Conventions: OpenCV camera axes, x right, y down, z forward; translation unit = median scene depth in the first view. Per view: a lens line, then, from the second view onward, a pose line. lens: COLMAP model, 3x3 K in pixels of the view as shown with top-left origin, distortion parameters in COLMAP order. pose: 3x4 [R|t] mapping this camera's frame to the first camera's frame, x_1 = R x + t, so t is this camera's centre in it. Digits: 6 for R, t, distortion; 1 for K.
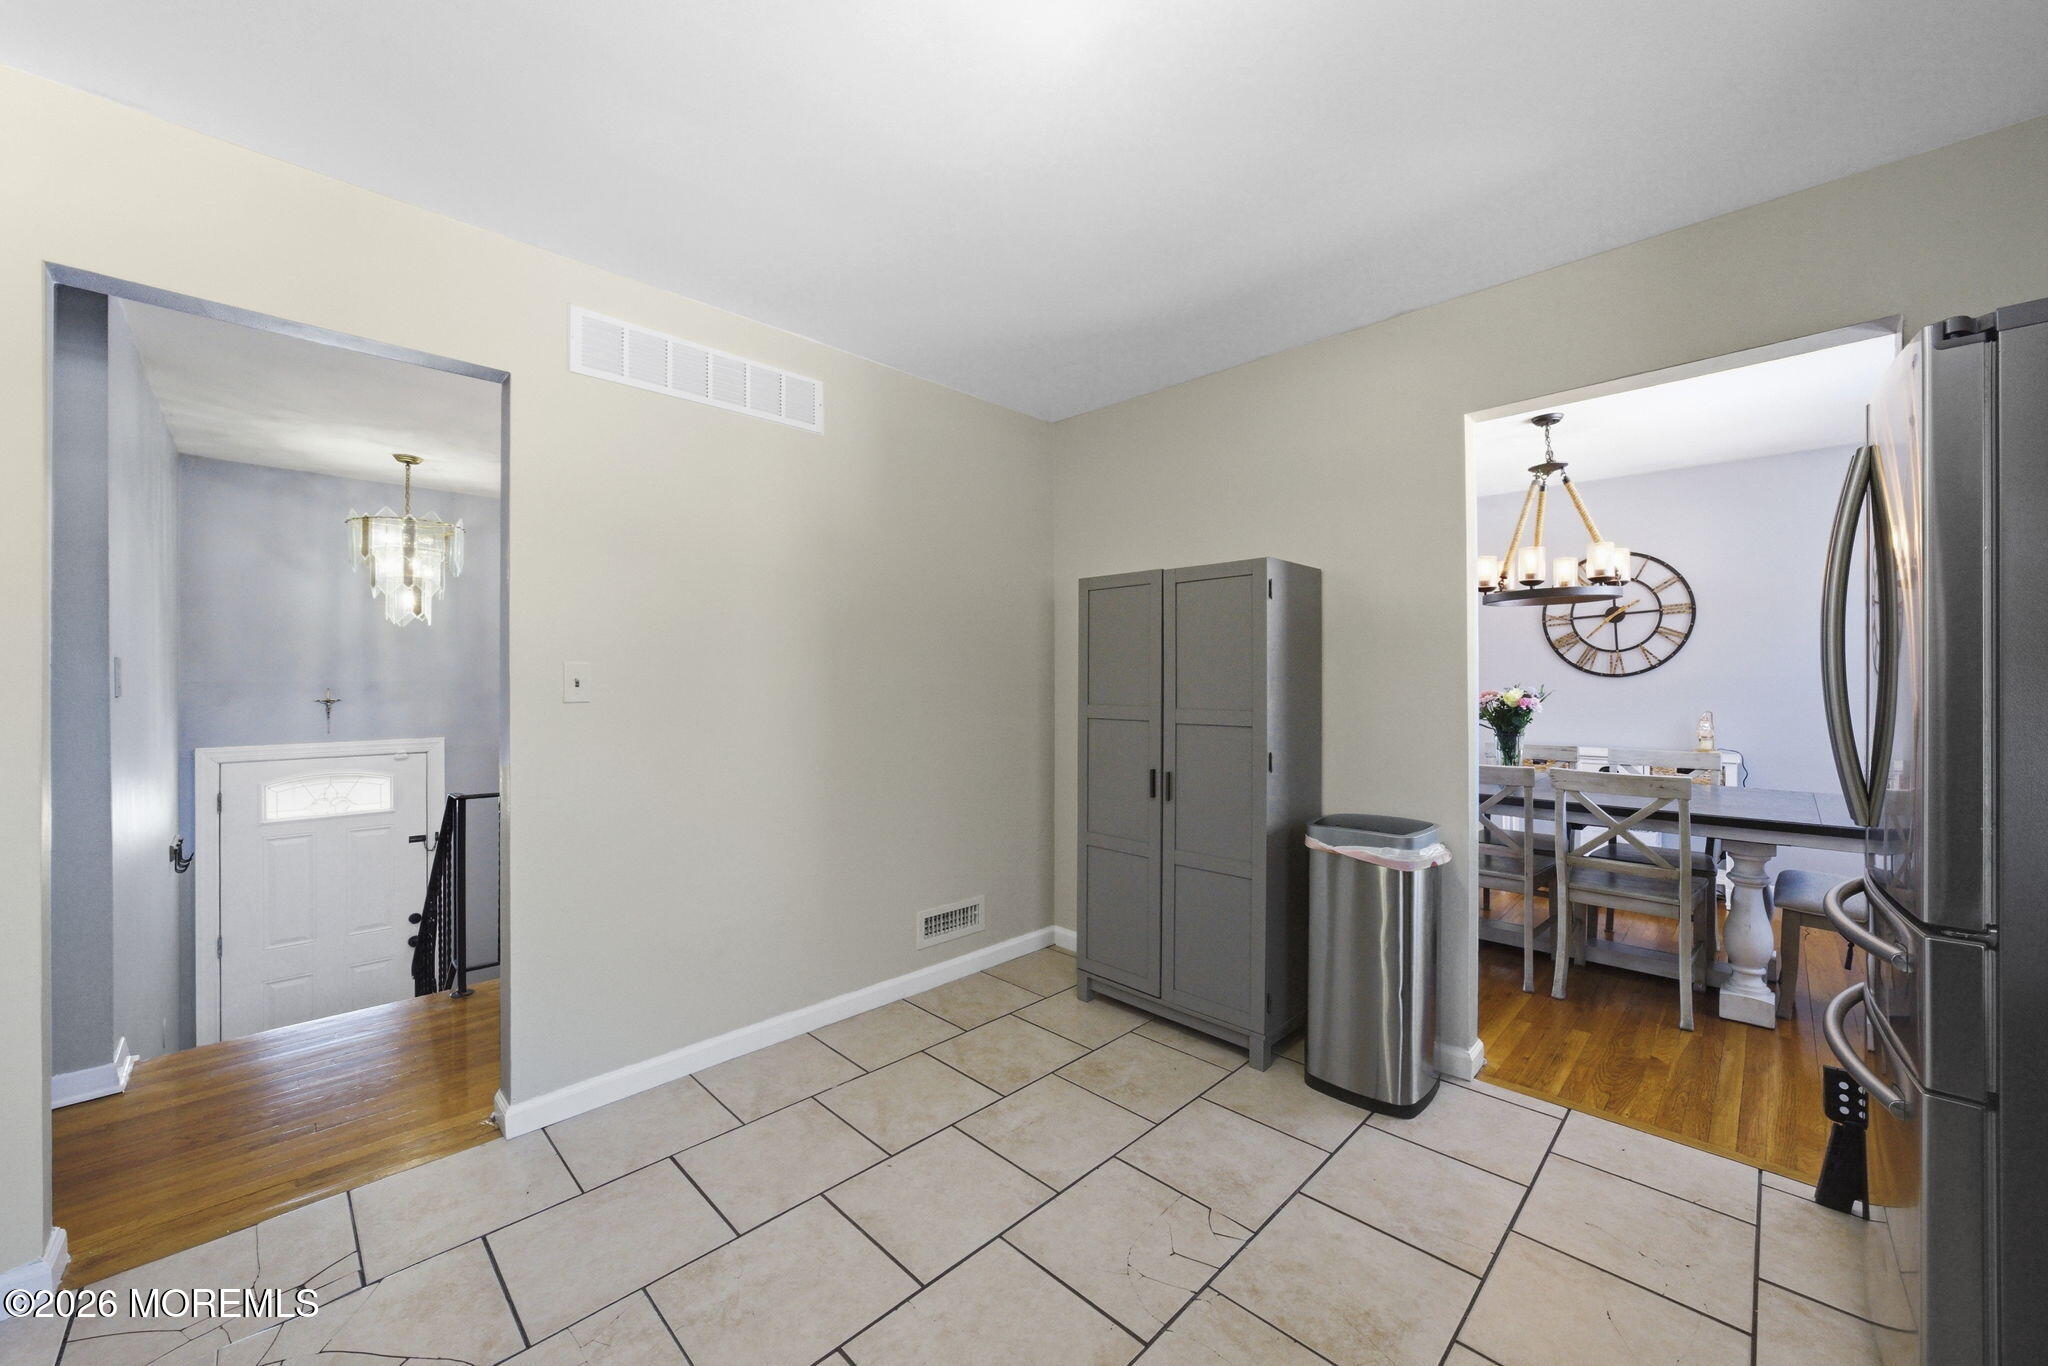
lens RADIAL K [[768.4, 0, 1024.9], [0, 768.4, 691.9], [0, 0, 1]] dist [-0.000234, 0.000021]
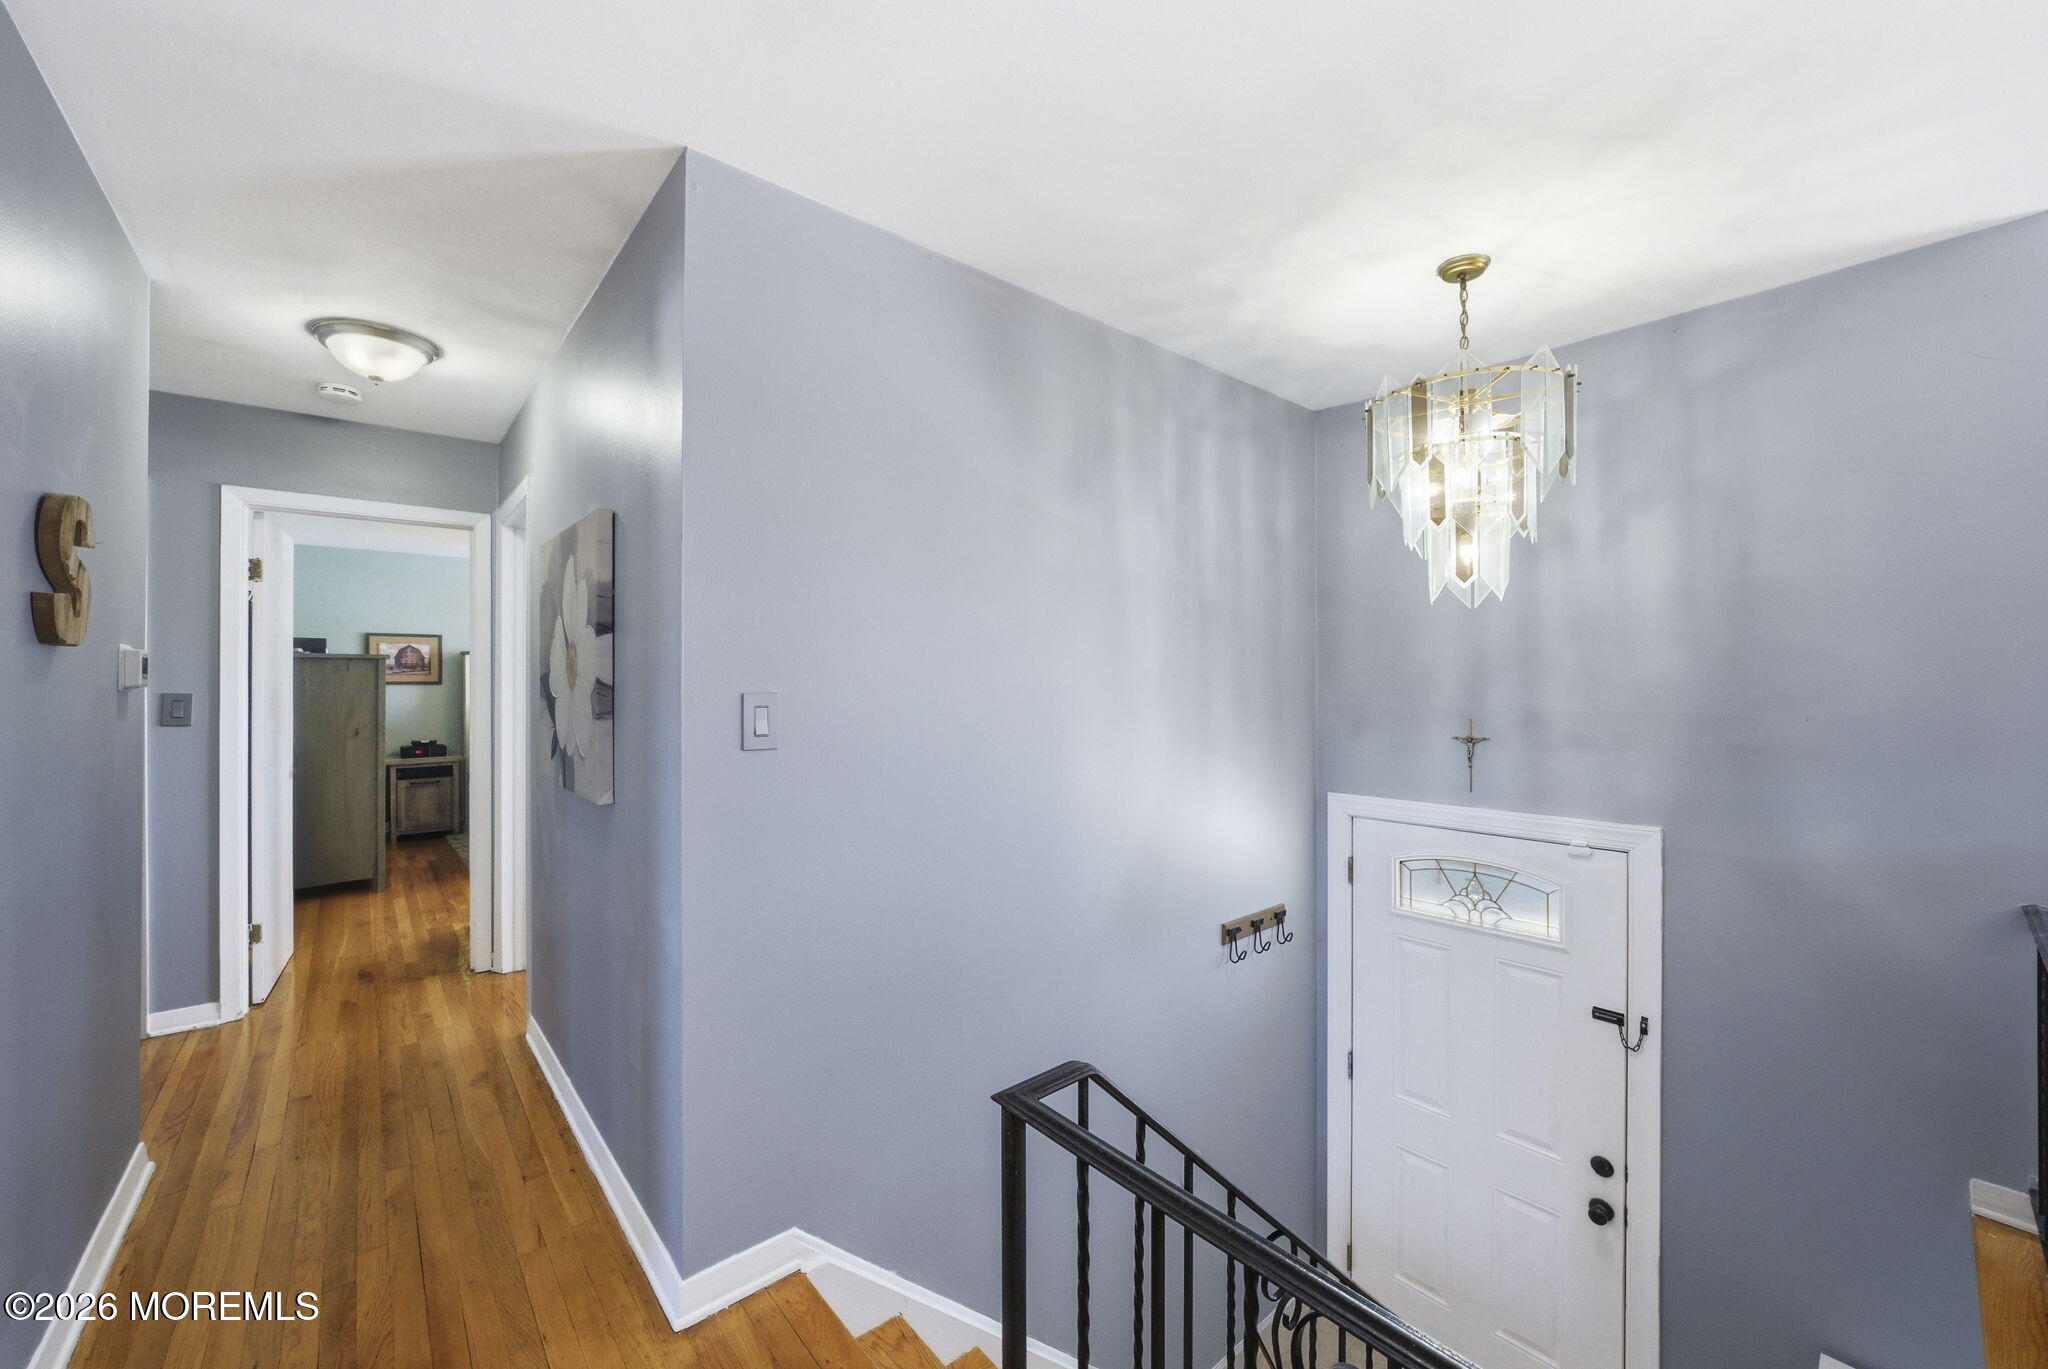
lens RADIAL K [[774.8, 0, 1027.1], [0, 774.8, 678.1], [0, 0, 1]] dist [-0.009146, 0.000110]
pose [[-0.075785, 0.000682, -0.997124, -0.280815], [-0.001929, 0.999998, 0.000830, -0.039772], [0.997122, 0.001986, -0.075783, 0.738154]]
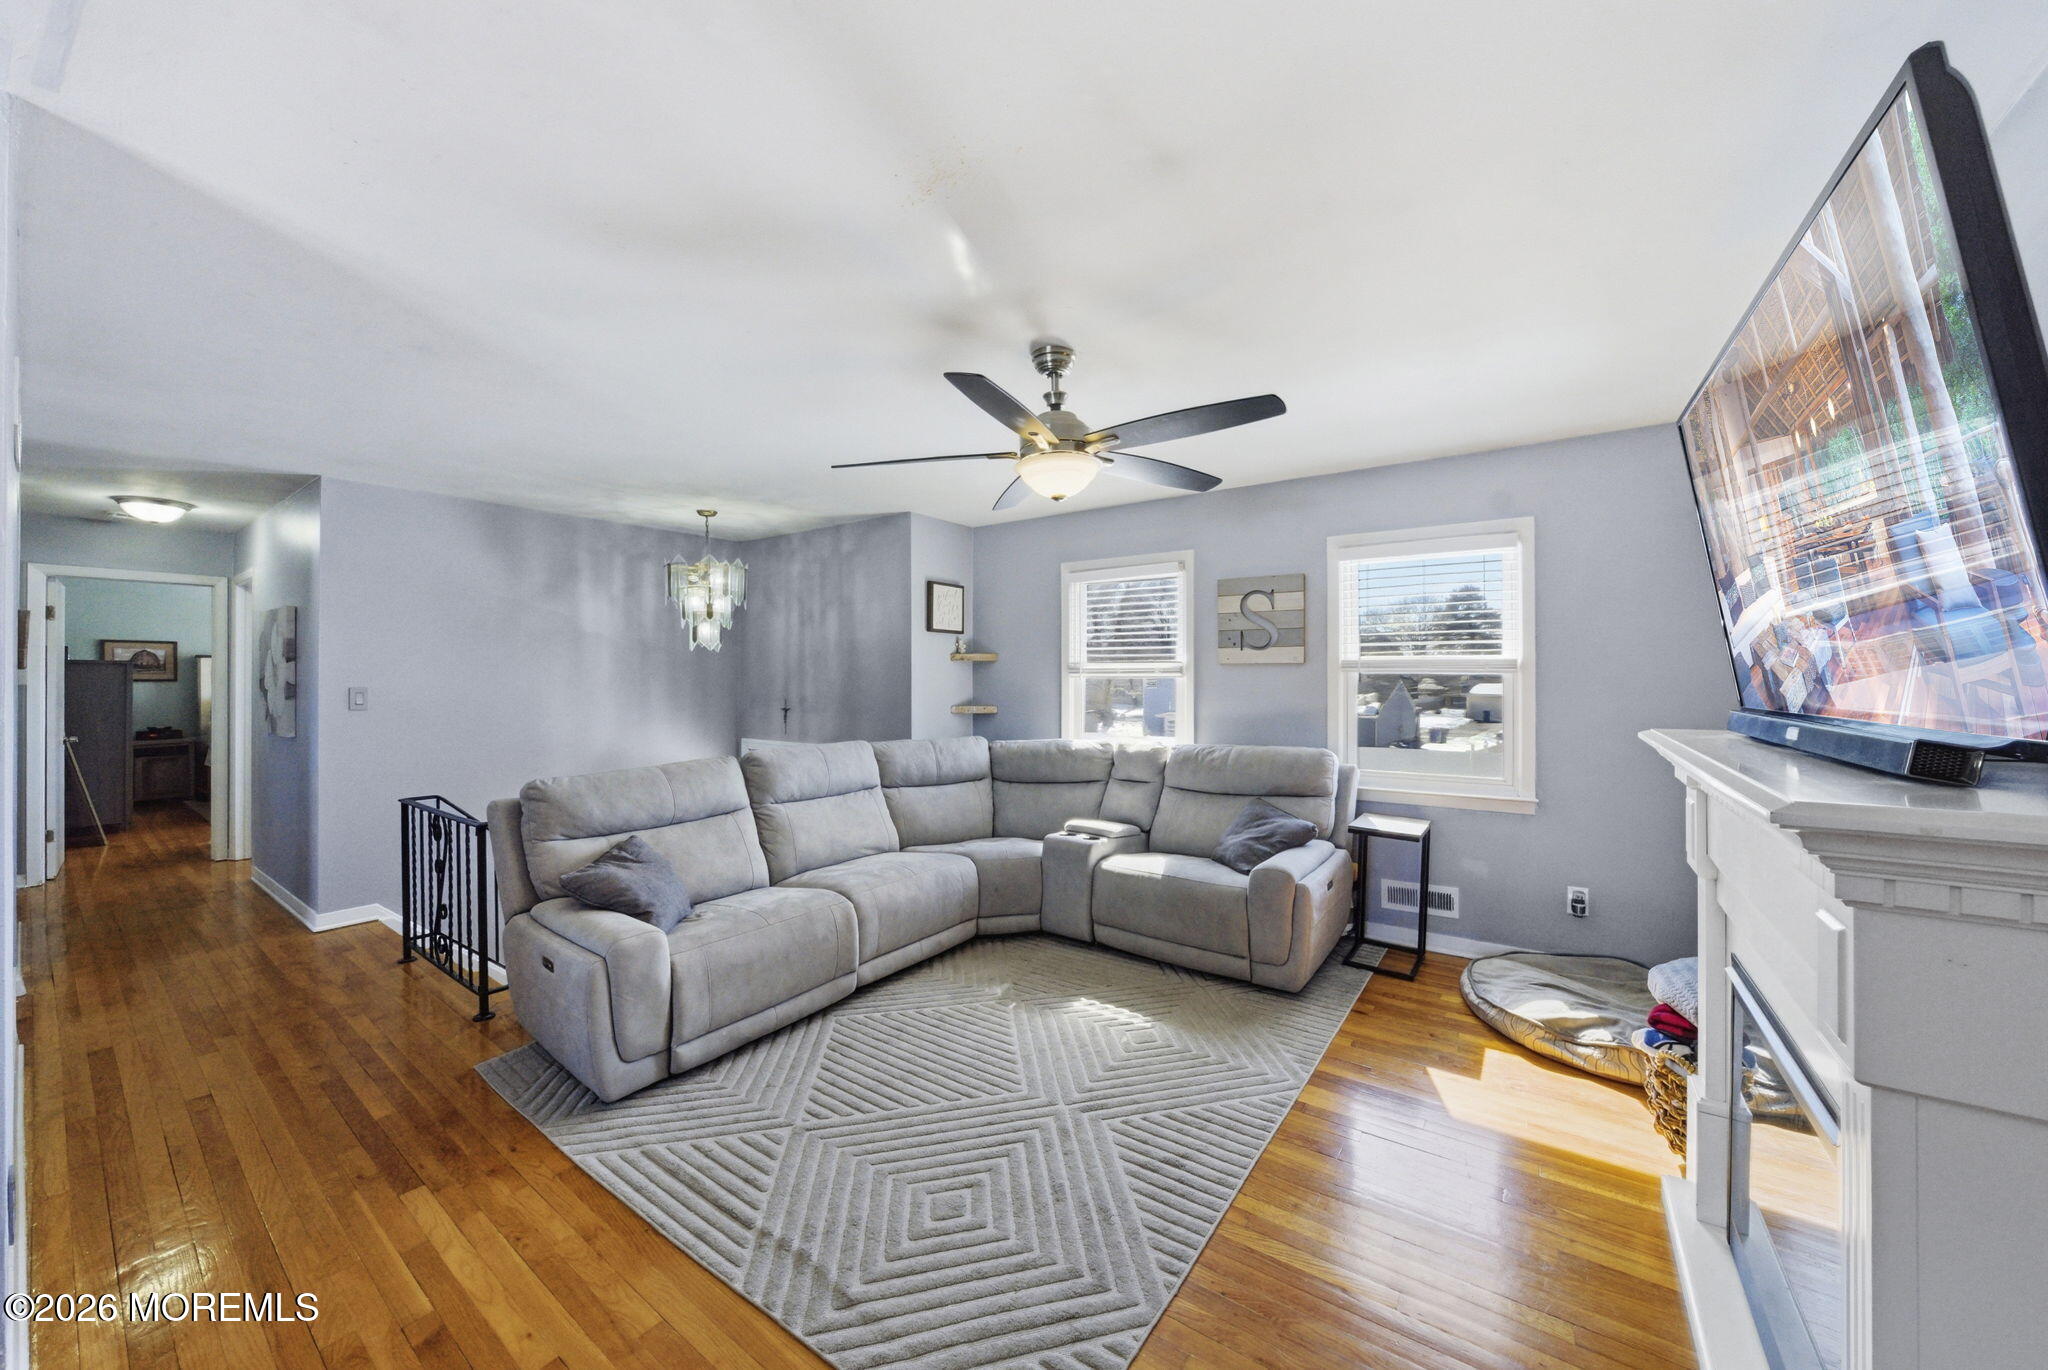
lens RADIAL K [[734.8, 0, 1036.7], [0, 734.8, 682.0], [0, 0, 1]] dist [-0.032239, 0.008354]
pose [[0.167214, 0.011501, -0.985854, 0.409804], [-0.005468, 0.999927, 0.010738, -0.053345], [0.985906, 0.003595, 0.167264, 1.291090]]
